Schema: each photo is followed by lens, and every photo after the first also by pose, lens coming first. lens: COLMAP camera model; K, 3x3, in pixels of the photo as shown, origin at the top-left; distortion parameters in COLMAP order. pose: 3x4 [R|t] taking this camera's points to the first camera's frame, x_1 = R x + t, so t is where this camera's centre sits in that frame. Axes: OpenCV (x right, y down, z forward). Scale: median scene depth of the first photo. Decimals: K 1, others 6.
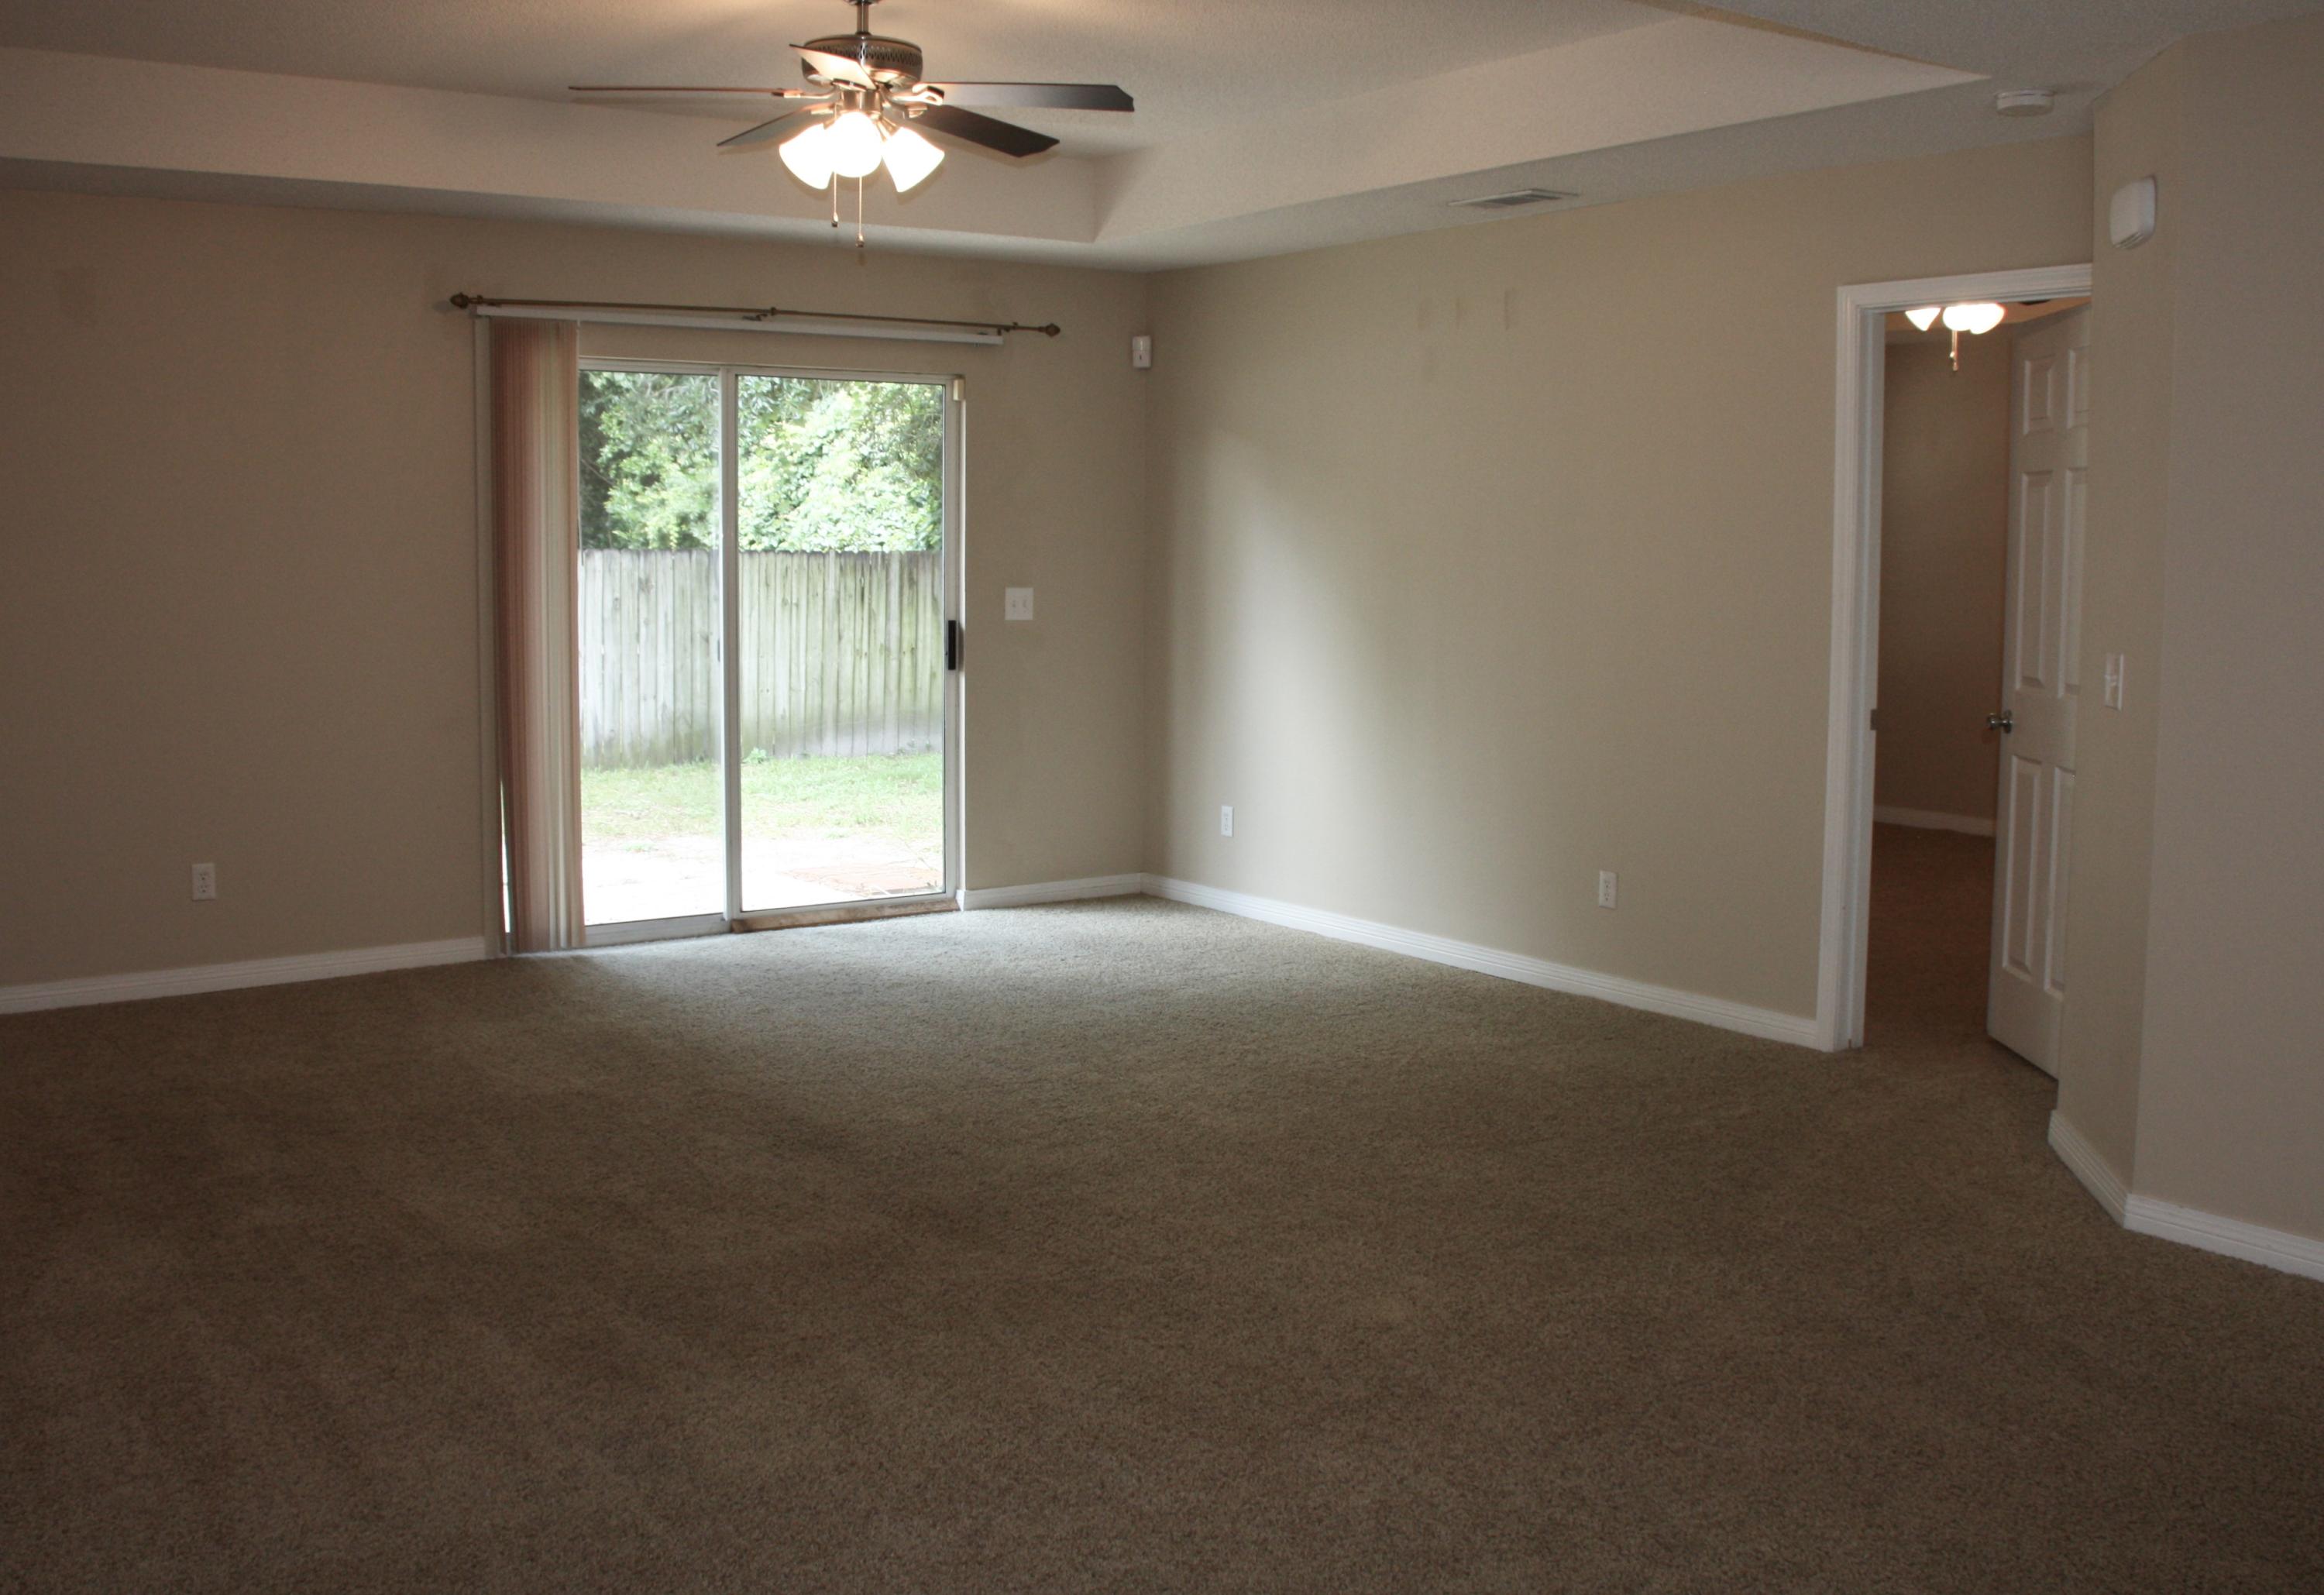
lens RADIAL K [[2320.6, 0, 1162.0], [0, 2320.6, 797.5], [0, 0, 1]] dist [-0.012646, -0.019528]
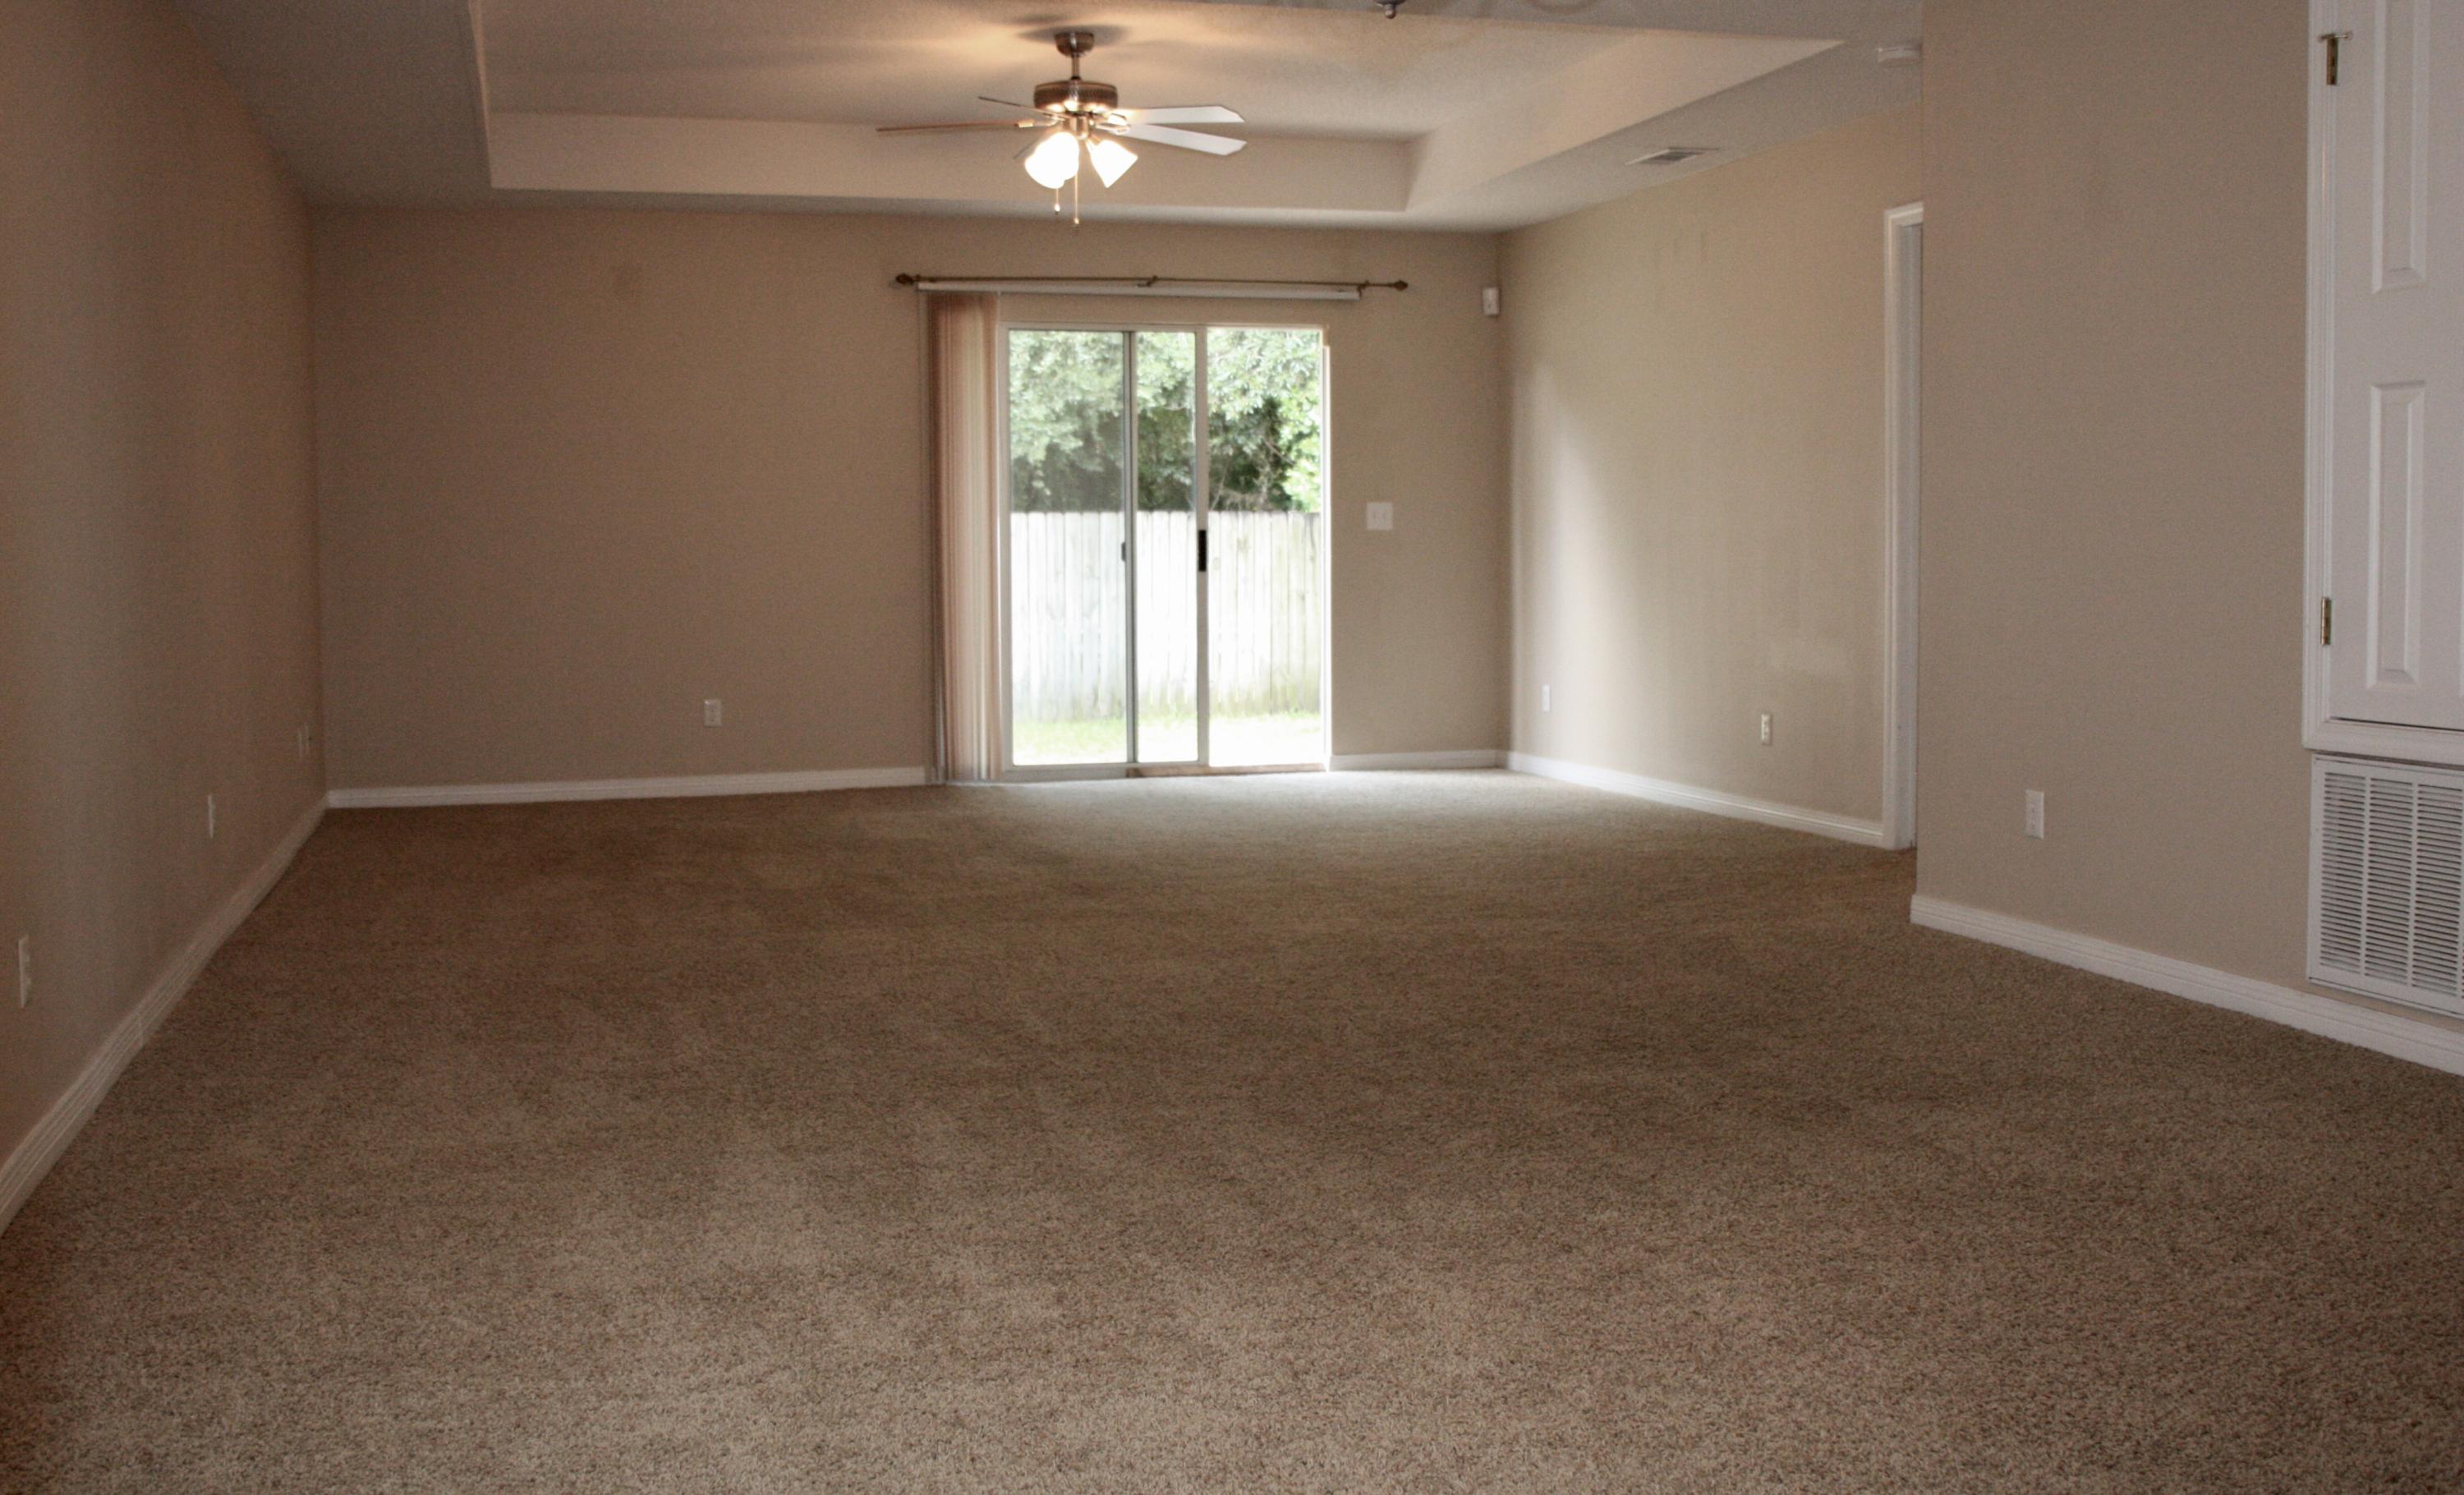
lens RADIAL K [[2560.3, 0, 1232.0], [0, 2560.3, 747.5], [0, 0, 1]] dist [0.000503, -0.001465]
pose [[0.957230, 0.011512, -0.289099, 0.261559], [-0.020118, 0.999438, -0.026814, 0.076220], [0.288628, 0.031484, 0.956924, -0.290870]]
